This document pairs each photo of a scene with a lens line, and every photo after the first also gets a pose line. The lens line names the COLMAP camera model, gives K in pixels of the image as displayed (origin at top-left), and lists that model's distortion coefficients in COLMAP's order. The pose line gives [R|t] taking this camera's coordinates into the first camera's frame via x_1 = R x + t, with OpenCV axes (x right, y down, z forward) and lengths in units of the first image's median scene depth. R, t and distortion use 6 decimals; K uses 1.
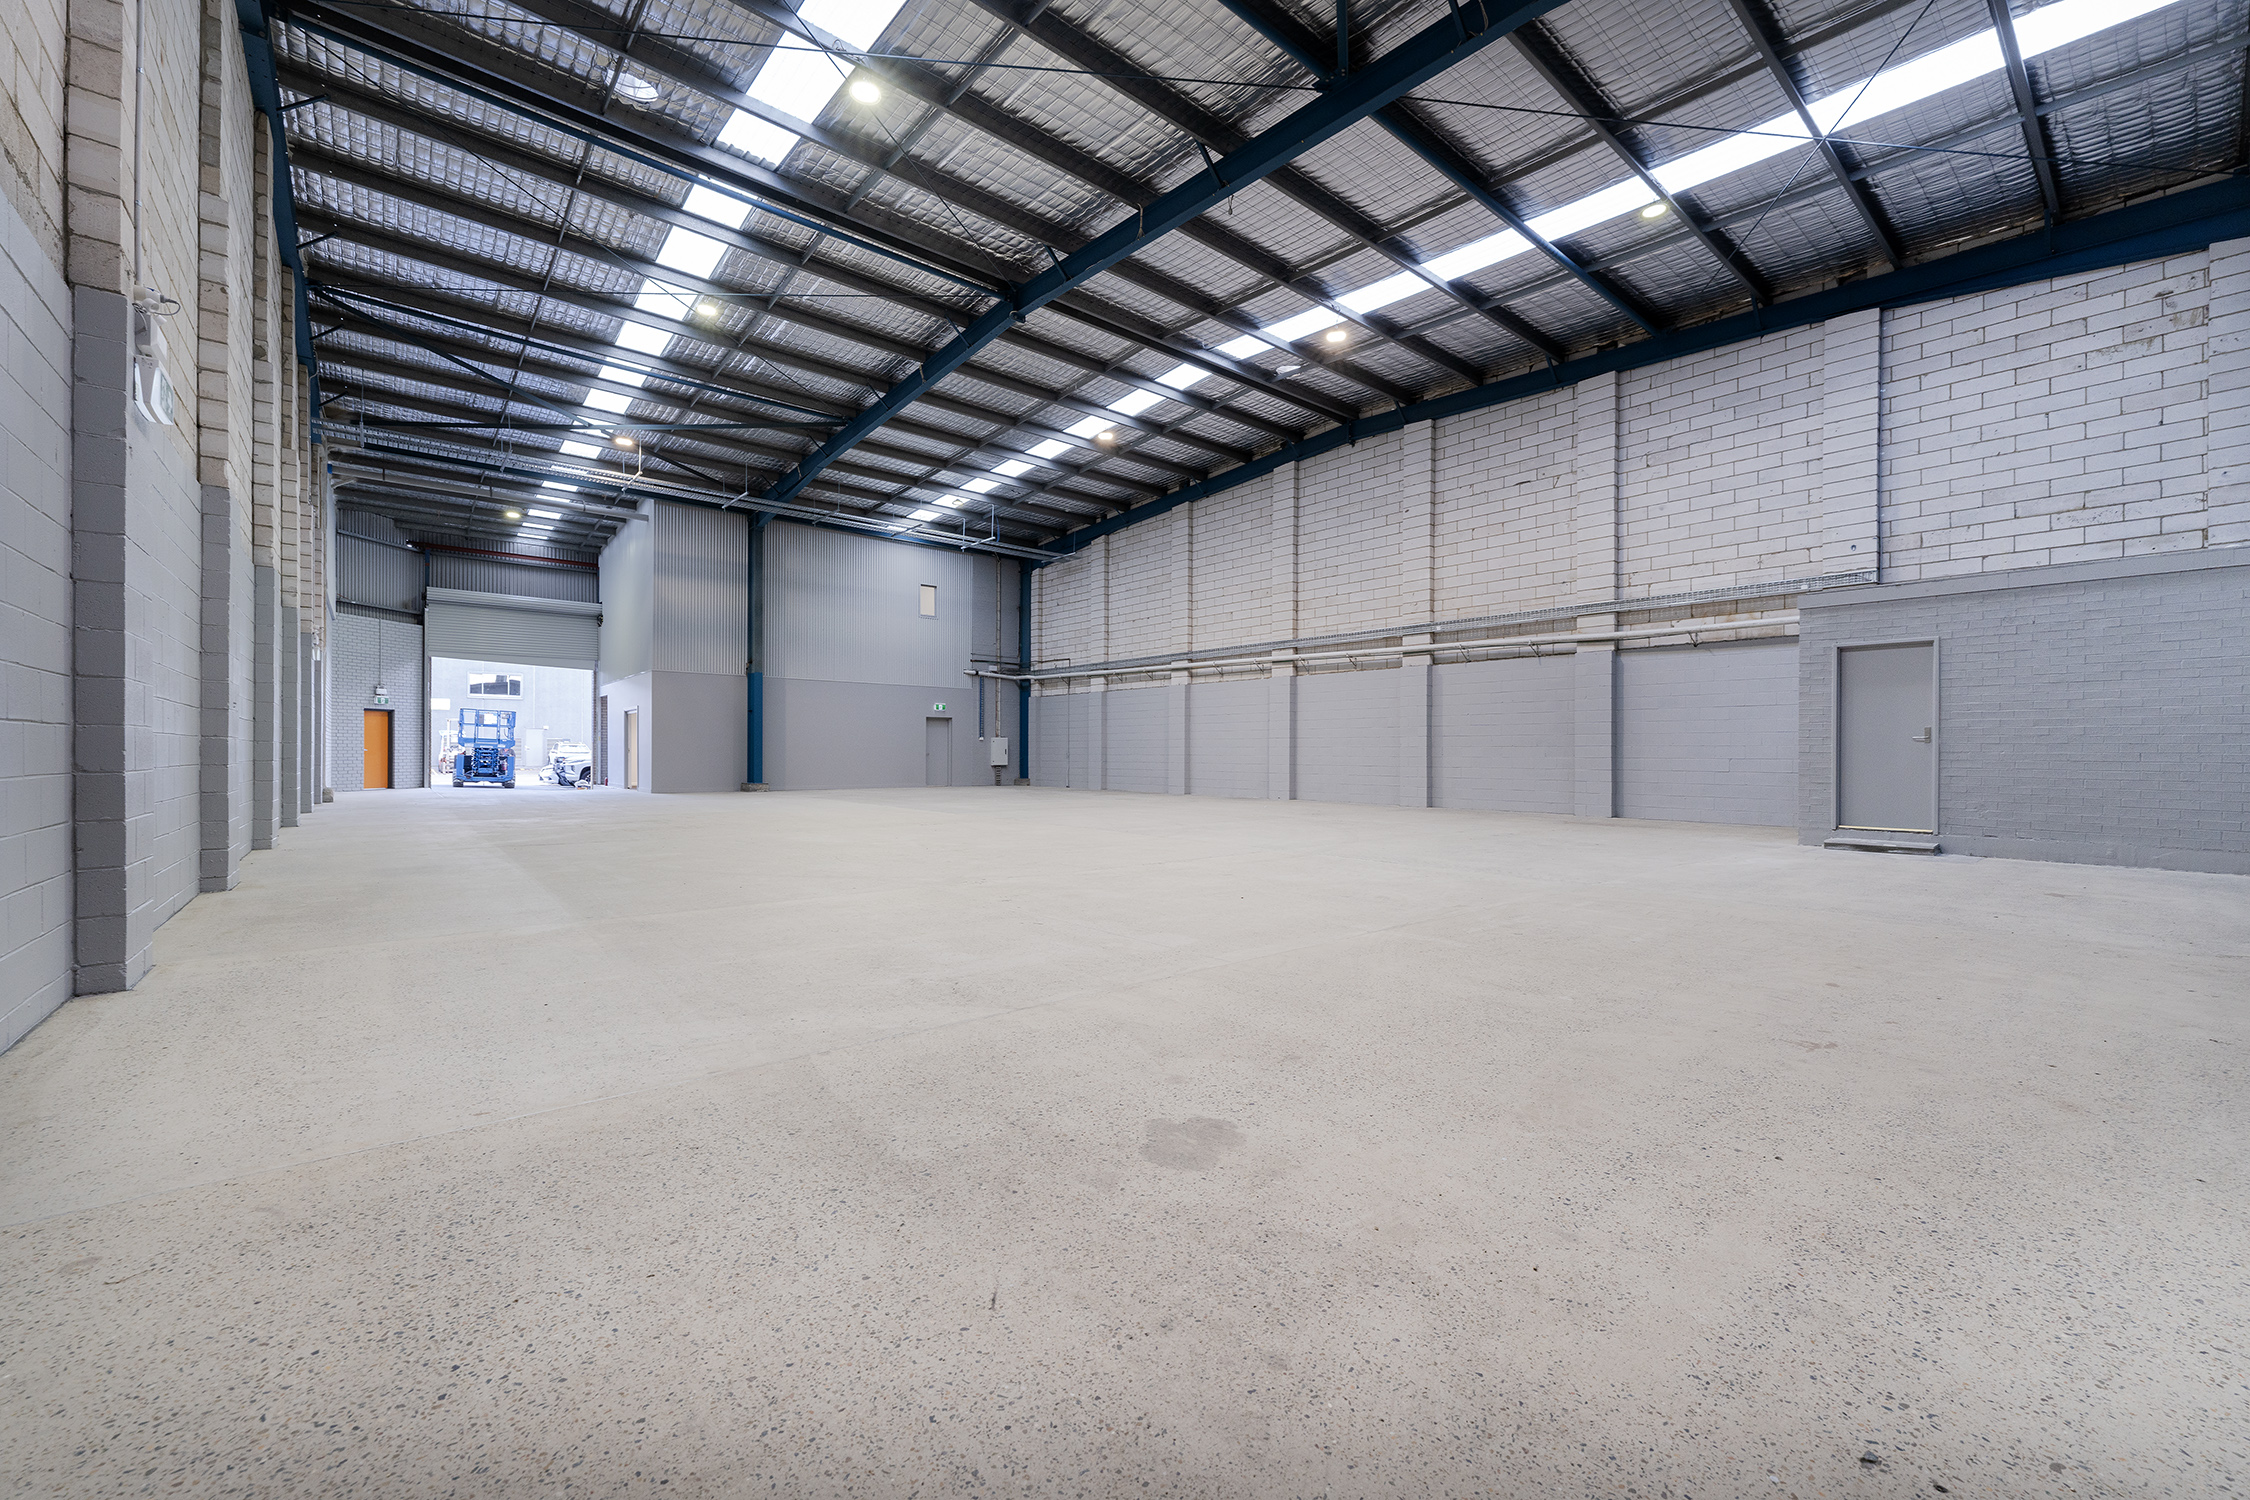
lens RADIAL K [[901.5, 0, 1118.7], [0, 901.5, 756.8], [0, 0, 1]] dist [-0.000511, -0.000067]
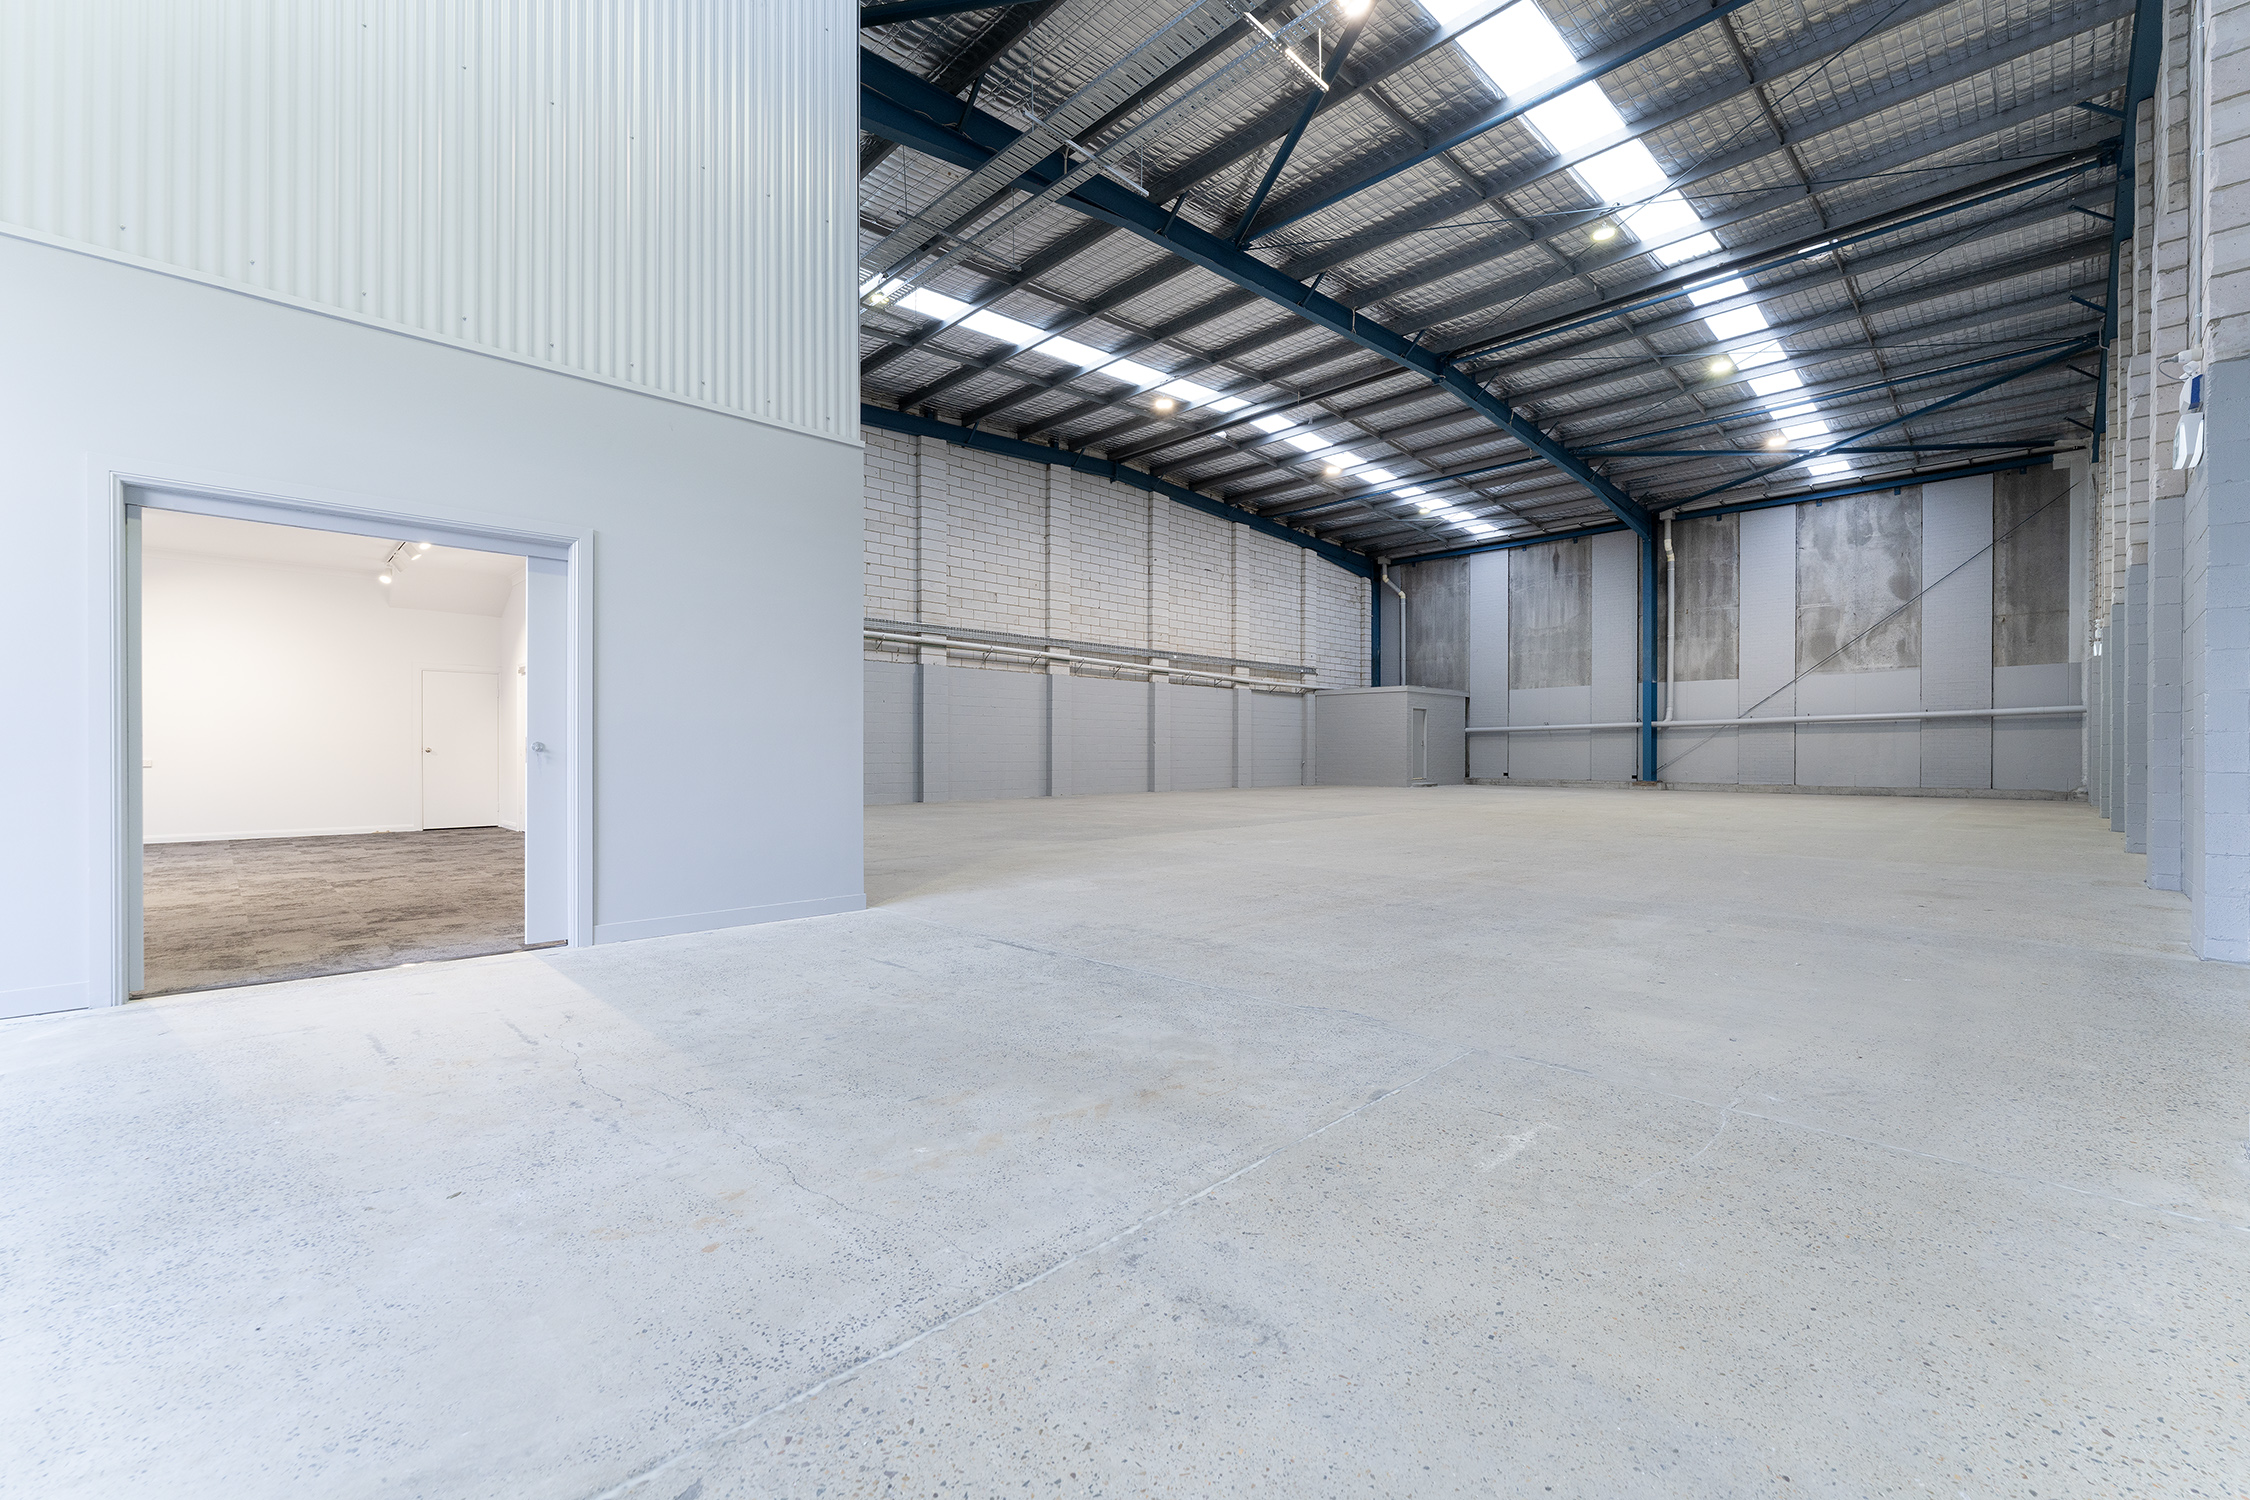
lens RADIAL K [[946.0, 0, 1119.3], [0, 946.0, 749.5], [0, 0, 1]] dist [0.002741, 0.000202]
pose [[-0.071300, -0.001951, 0.997453, -0.956563], [0.001007, 0.999997, 0.002028, -0.007480], [-0.997454, 0.001149, -0.071298, 1.093944]]
